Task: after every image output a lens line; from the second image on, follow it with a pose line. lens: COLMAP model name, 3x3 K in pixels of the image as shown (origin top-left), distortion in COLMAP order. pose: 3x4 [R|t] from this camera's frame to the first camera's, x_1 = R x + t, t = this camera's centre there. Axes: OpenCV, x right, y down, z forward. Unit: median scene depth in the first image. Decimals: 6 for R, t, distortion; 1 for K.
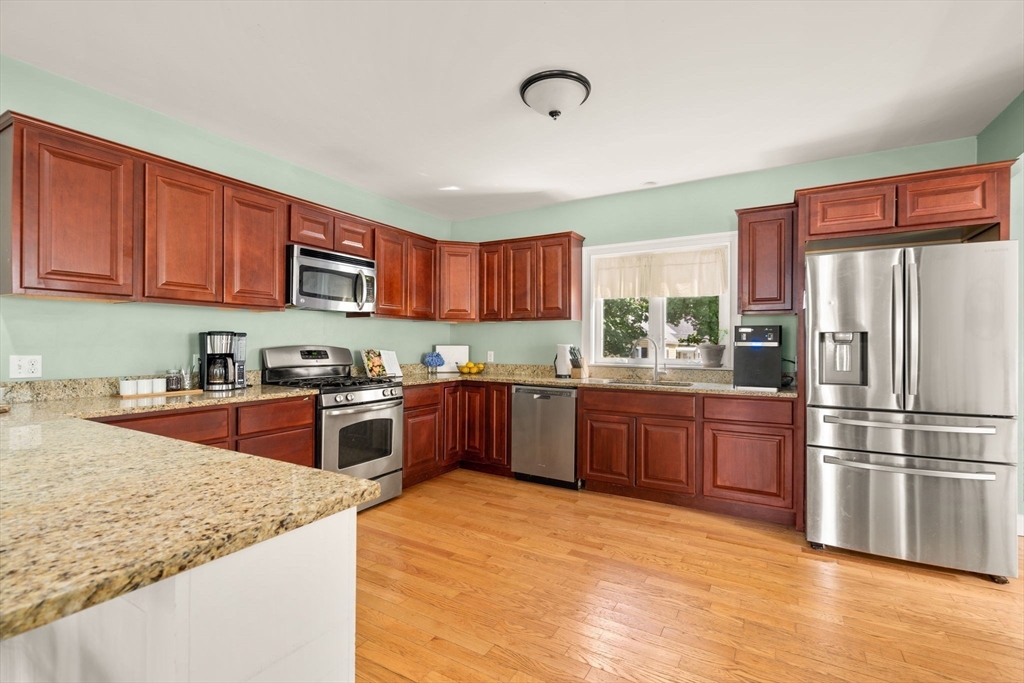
lens RADIAL K [[462.8, 0, 512.0], [0, 462.8, 341.5], [0, 0, 1]] dist [-0.000547, 0.000018]
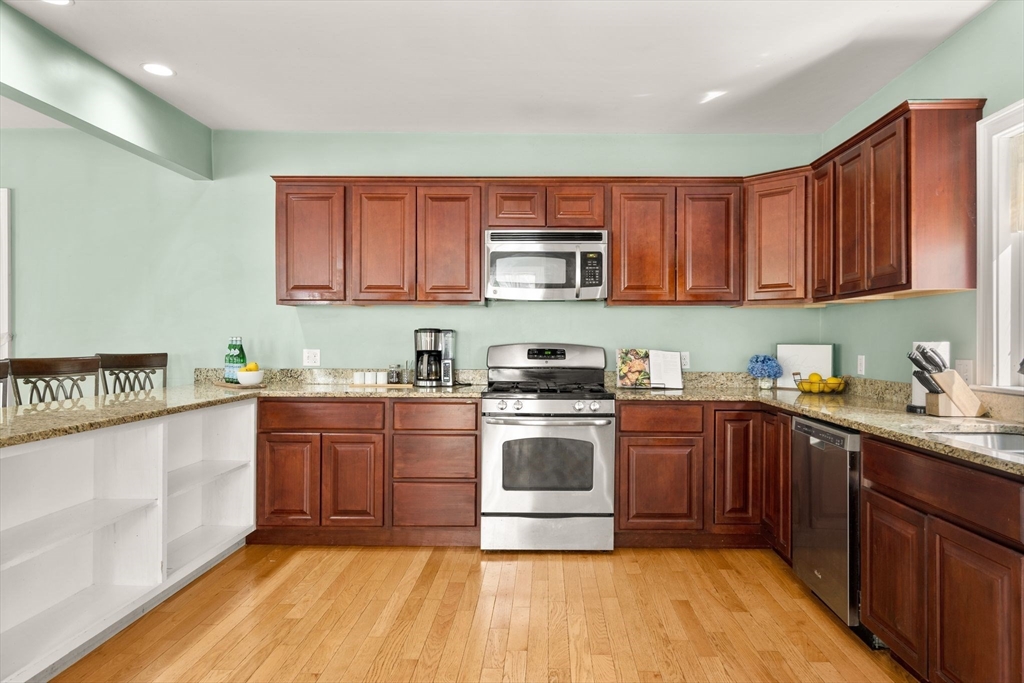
lens RADIAL K [[662.1, 0, 546.6], [0, 662.1, 338.5], [0, 0, 1]] dist [0.001901, 0.000248]
pose [[0.503075, -0.005967, -0.864222, 0.620680], [0.002151, 0.999982, -0.005652, 0.007137], [0.864240, 0.000985, 0.503078, 0.405631]]
